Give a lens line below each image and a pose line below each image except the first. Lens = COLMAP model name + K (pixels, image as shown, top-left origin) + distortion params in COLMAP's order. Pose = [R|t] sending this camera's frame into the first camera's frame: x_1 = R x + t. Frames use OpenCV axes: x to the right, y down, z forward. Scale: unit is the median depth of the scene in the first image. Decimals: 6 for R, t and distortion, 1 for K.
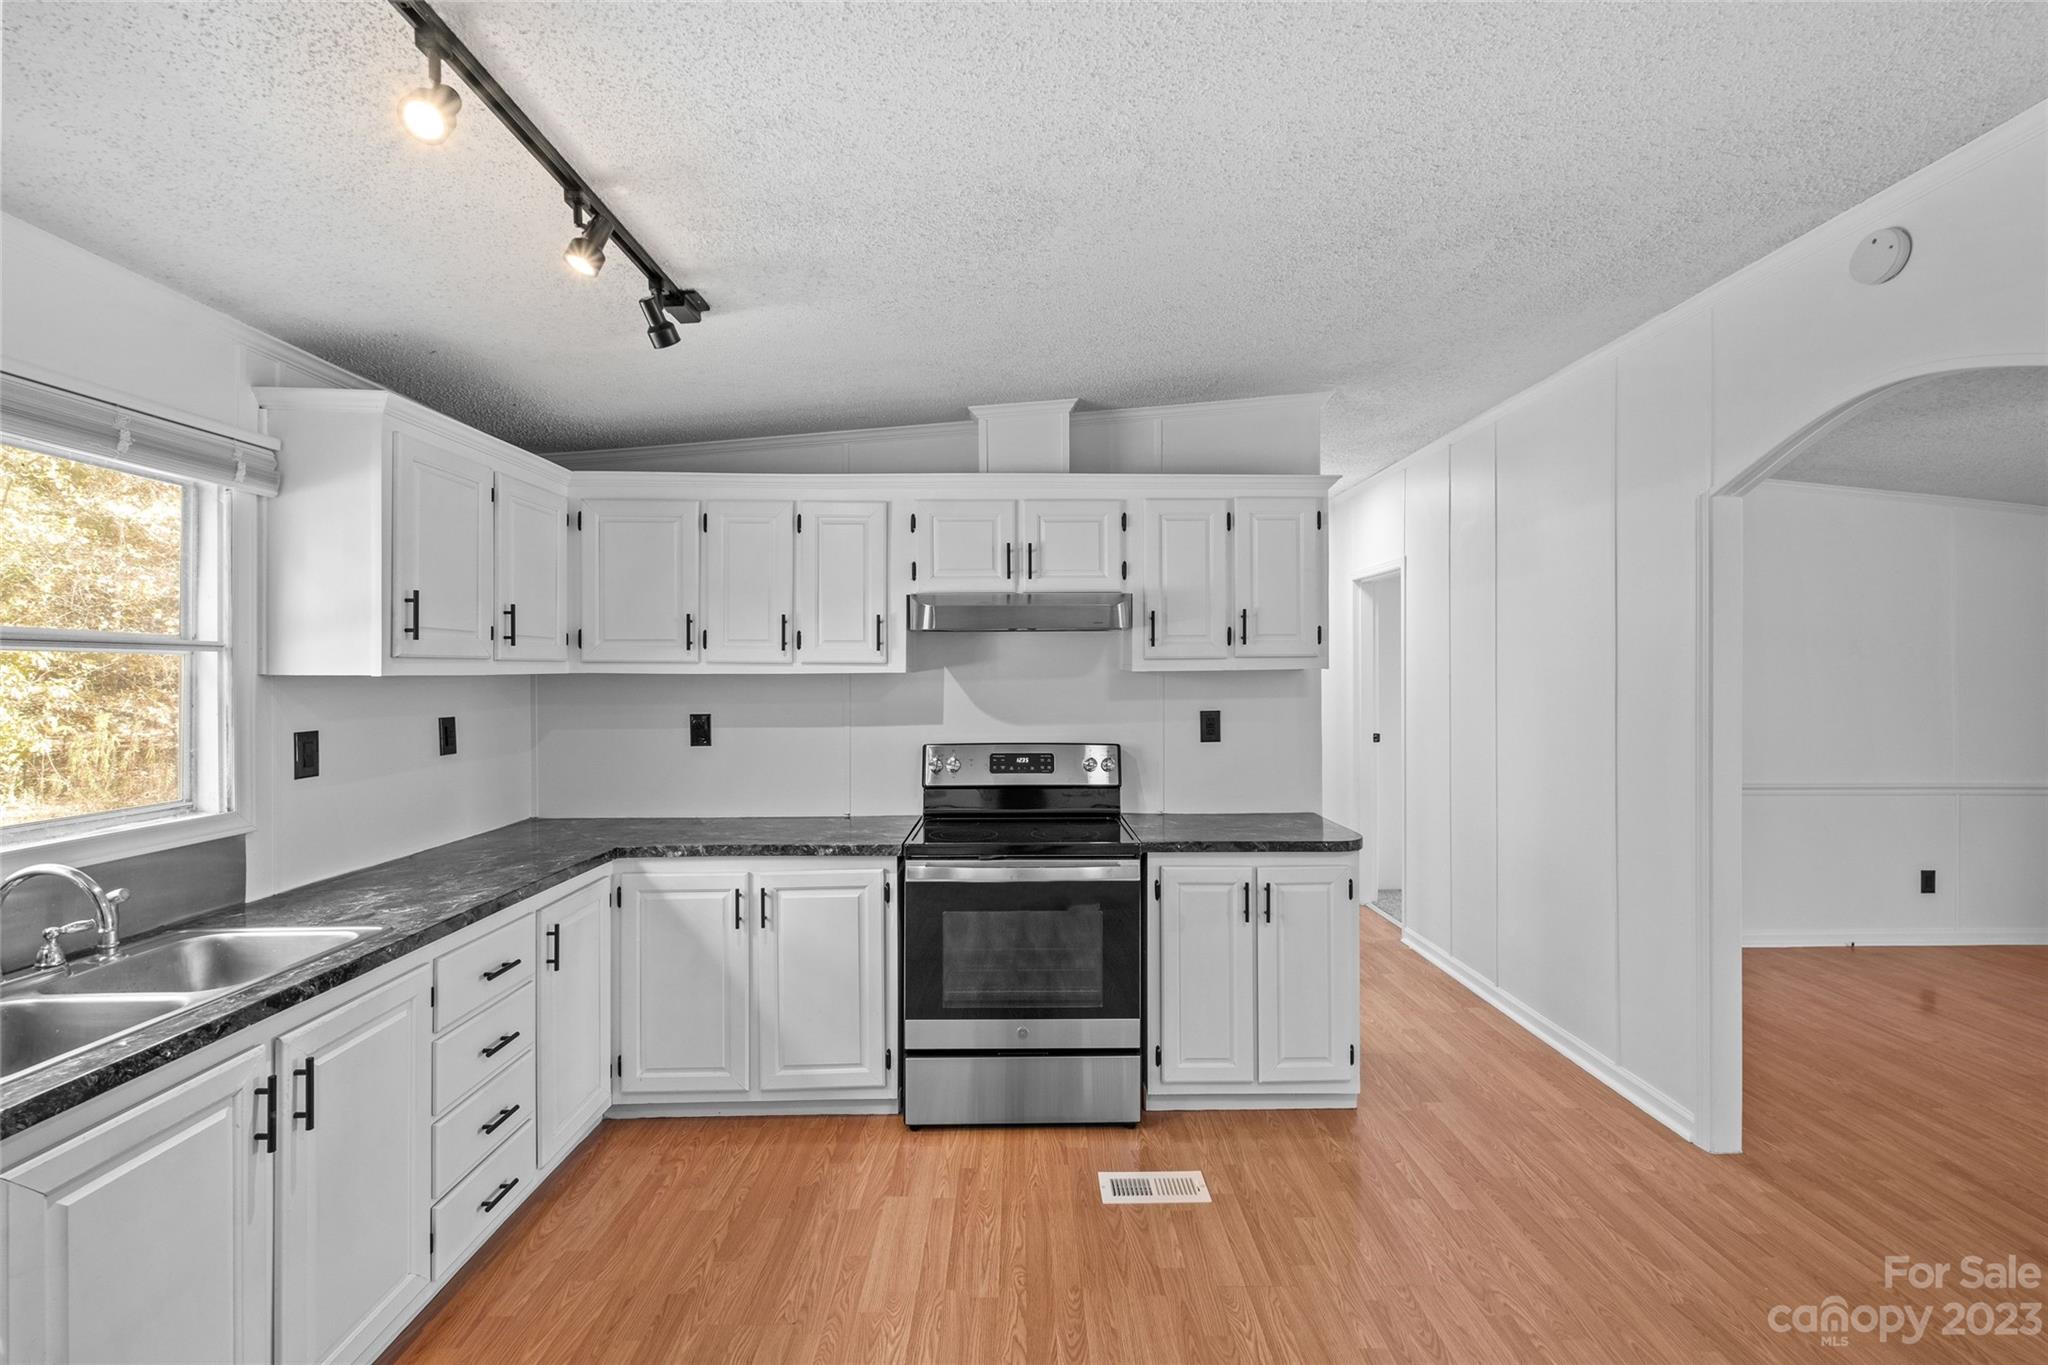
lens RADIAL K [[883.0, 0, 1031.4], [0, 883.0, 683.8], [0, 0, 1]] dist [-0.004117, -0.000478]
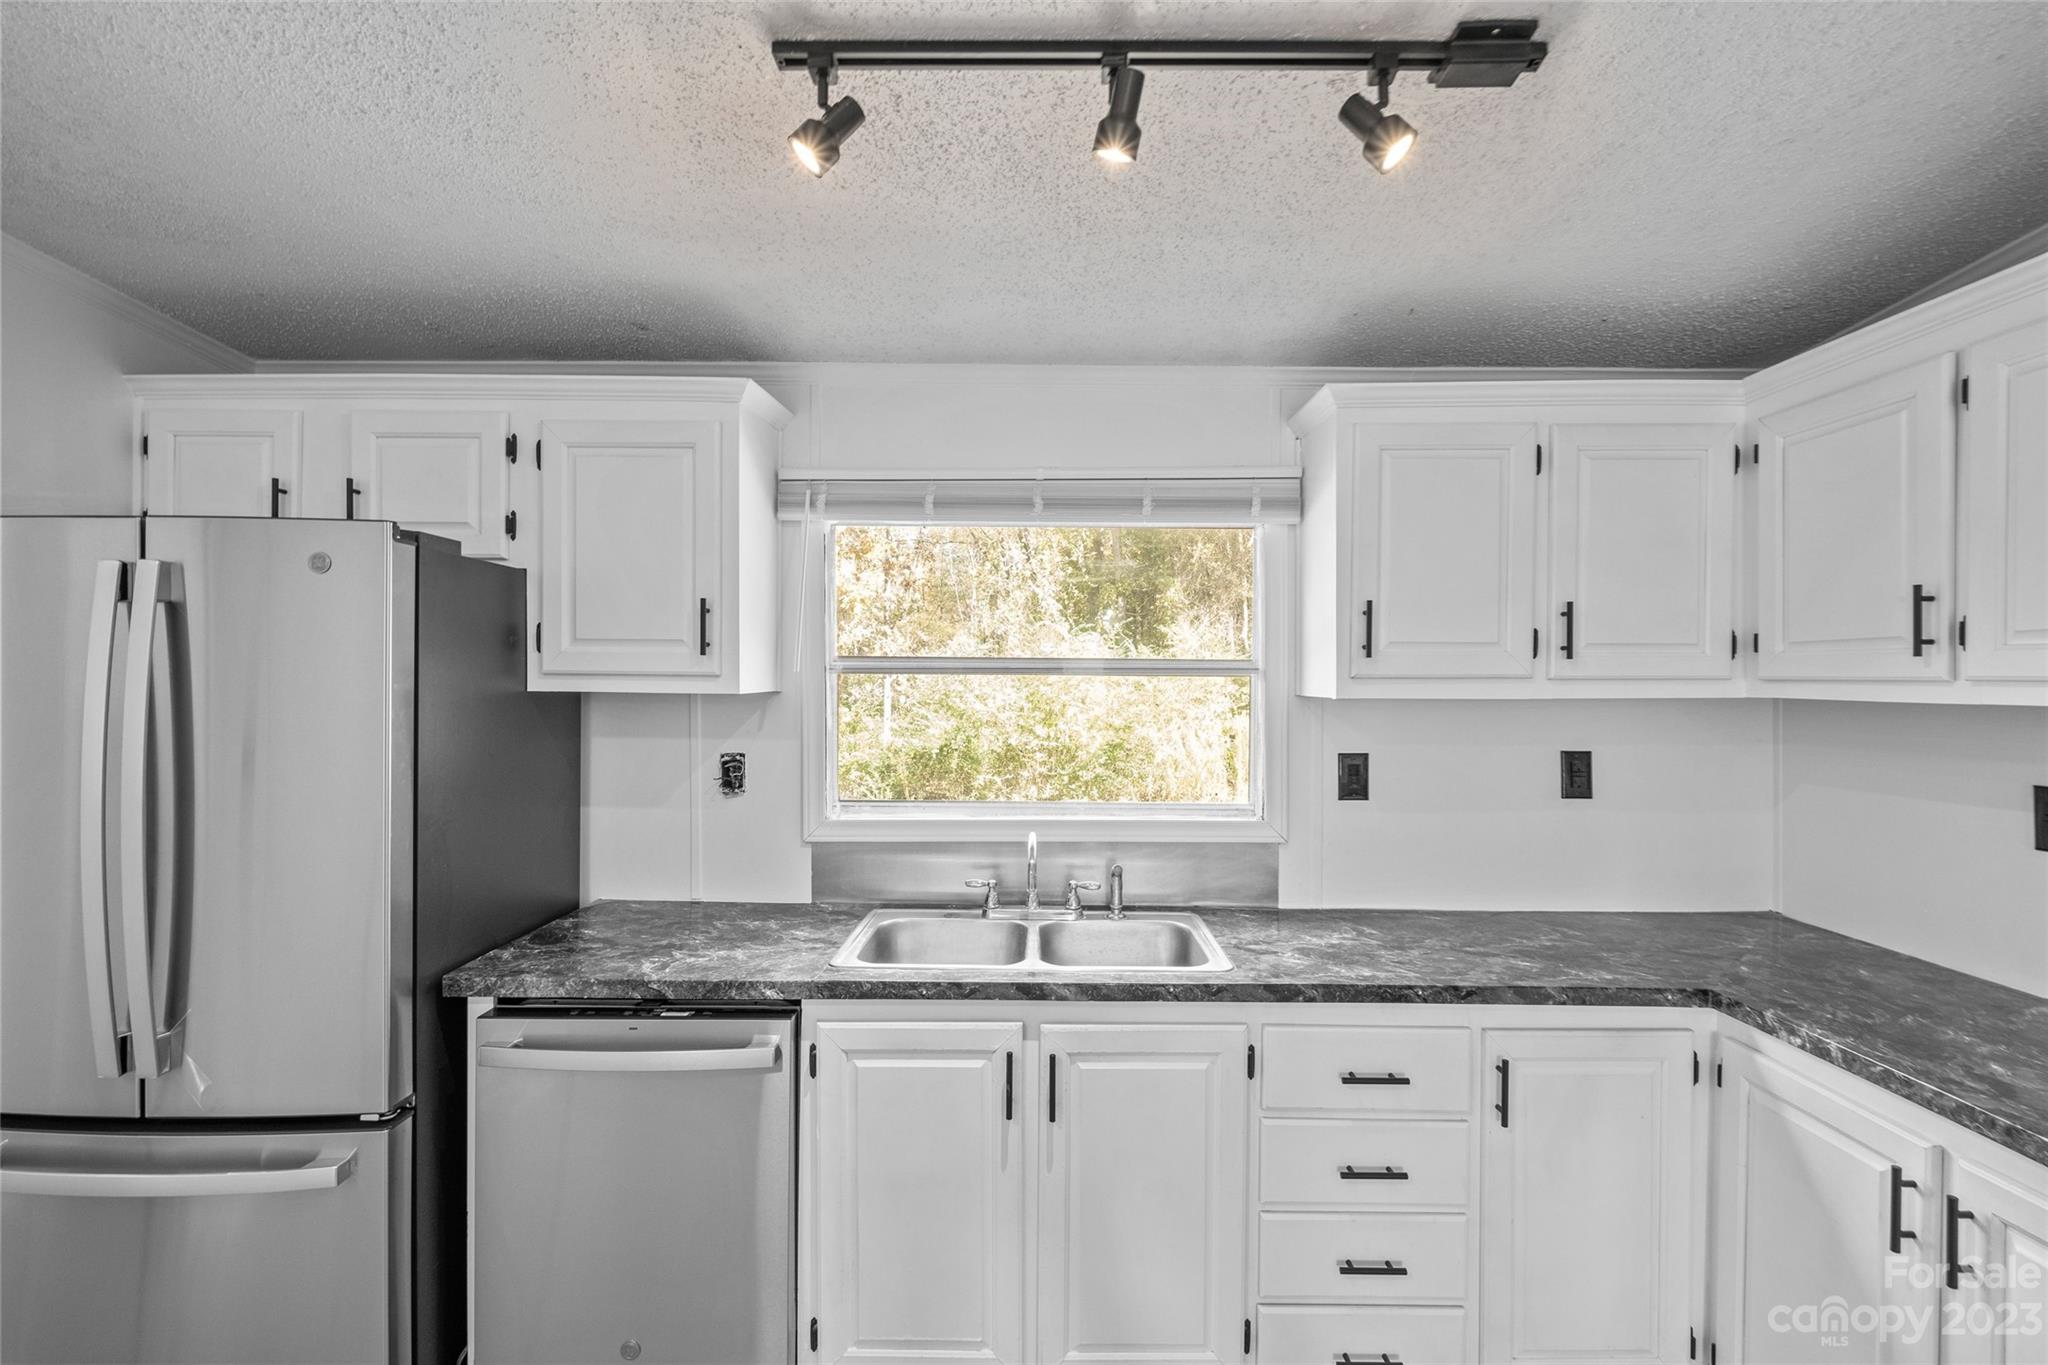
lens RADIAL K [[883.0, 0, 1031.4], [0, 883.0, 683.8], [0, 0, 1]] dist [-0.004117, -0.000478]
pose [[-0.017596, 0.004129, -0.999837, 0.175997], [-0.018661, 0.999816, 0.004457, -0.021233], [0.999671, 0.018737, -0.017516, 0.696363]]
